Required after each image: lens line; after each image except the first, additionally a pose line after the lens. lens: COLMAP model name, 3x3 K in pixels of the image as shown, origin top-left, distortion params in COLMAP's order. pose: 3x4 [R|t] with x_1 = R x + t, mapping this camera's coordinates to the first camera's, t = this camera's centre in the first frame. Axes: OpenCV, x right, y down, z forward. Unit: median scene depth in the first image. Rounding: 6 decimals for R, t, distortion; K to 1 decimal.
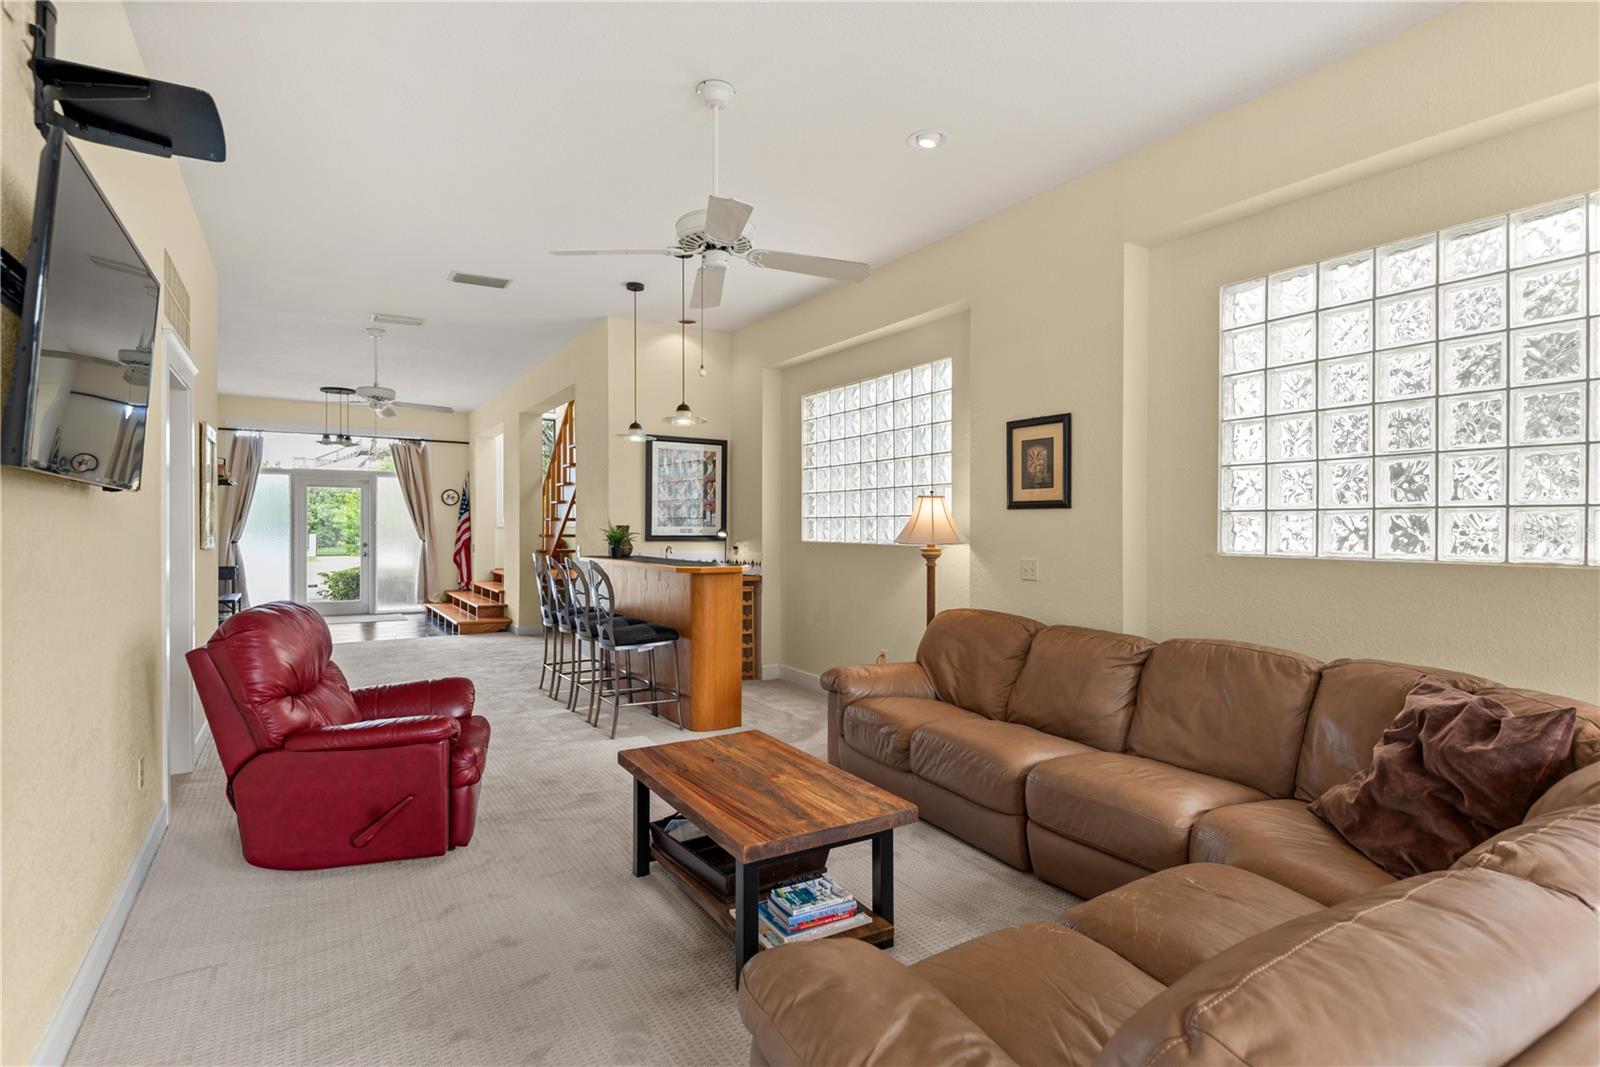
lens RADIAL K [[790.7, 0, 798.7], [0, 790.7, 535.8], [0, 0, 1]] dist [0.026397, -0.000229]
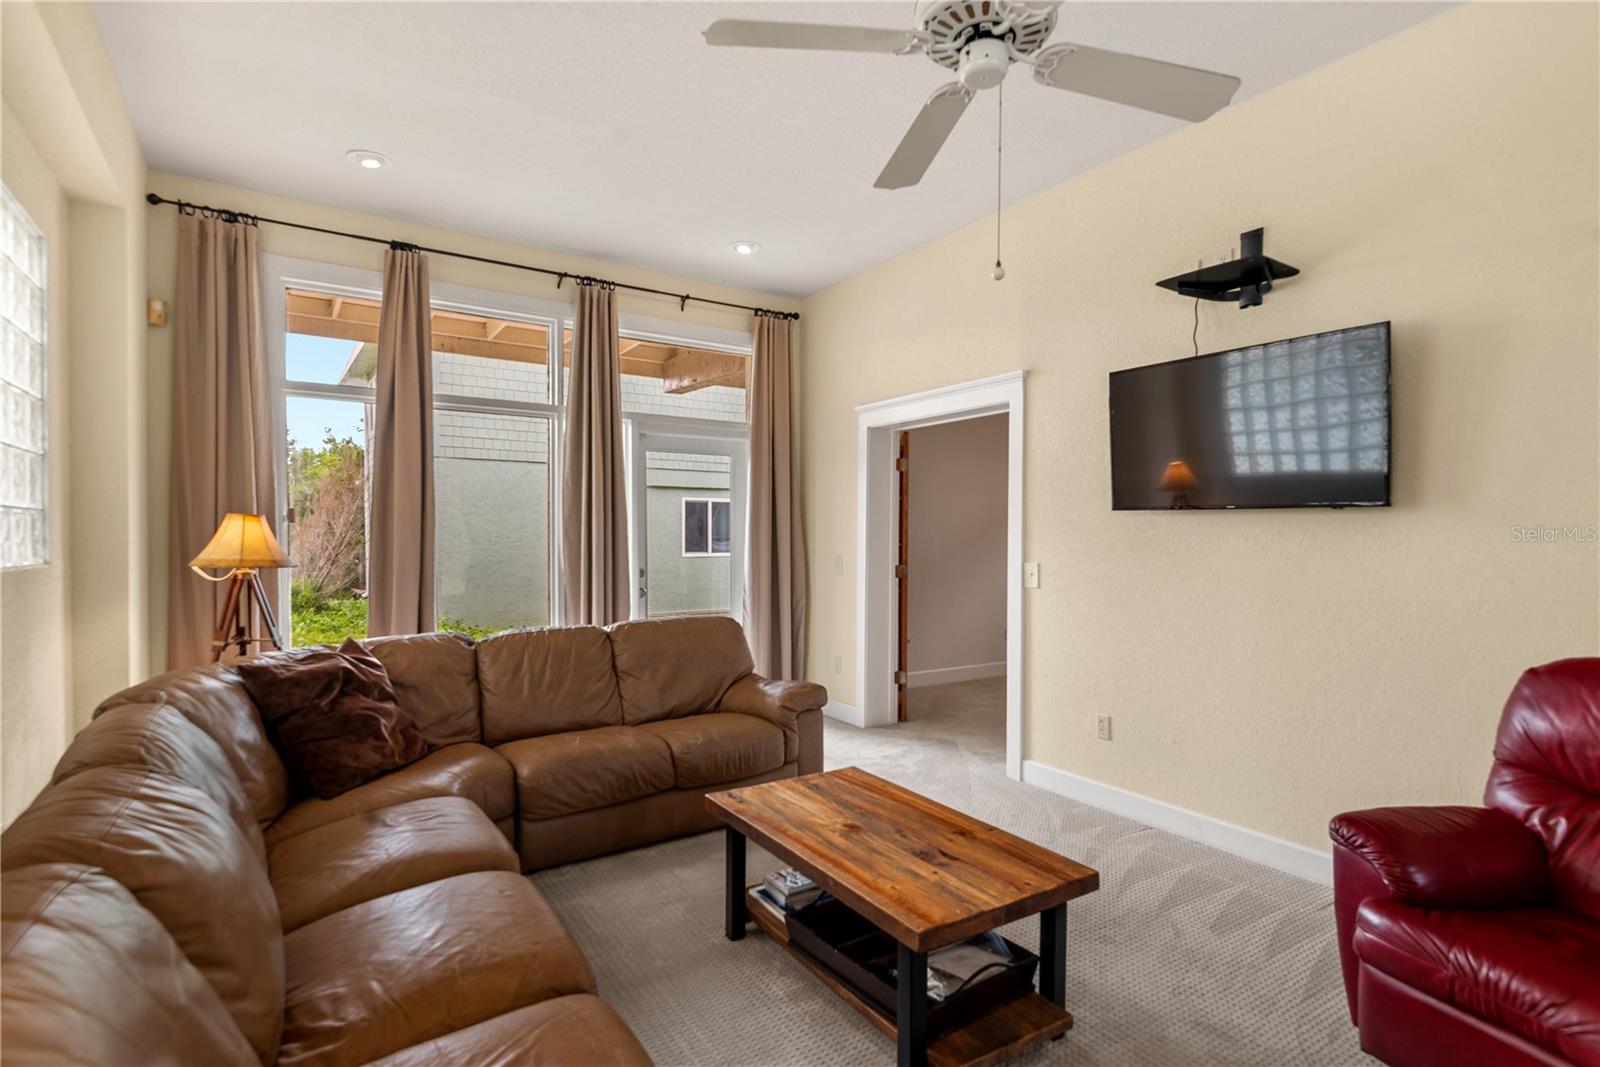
lens RADIAL K [[790.7, 0, 798.7], [0, 790.7, 535.8], [0, 0, 1]] dist [0.026397, -0.000229]
pose [[-0.999743, -0.006890, -0.021593, 0.045459], [-0.007163, 0.999895, 0.012574, -0.018264], [0.021504, 0.012726, -0.999688, 1.860017]]
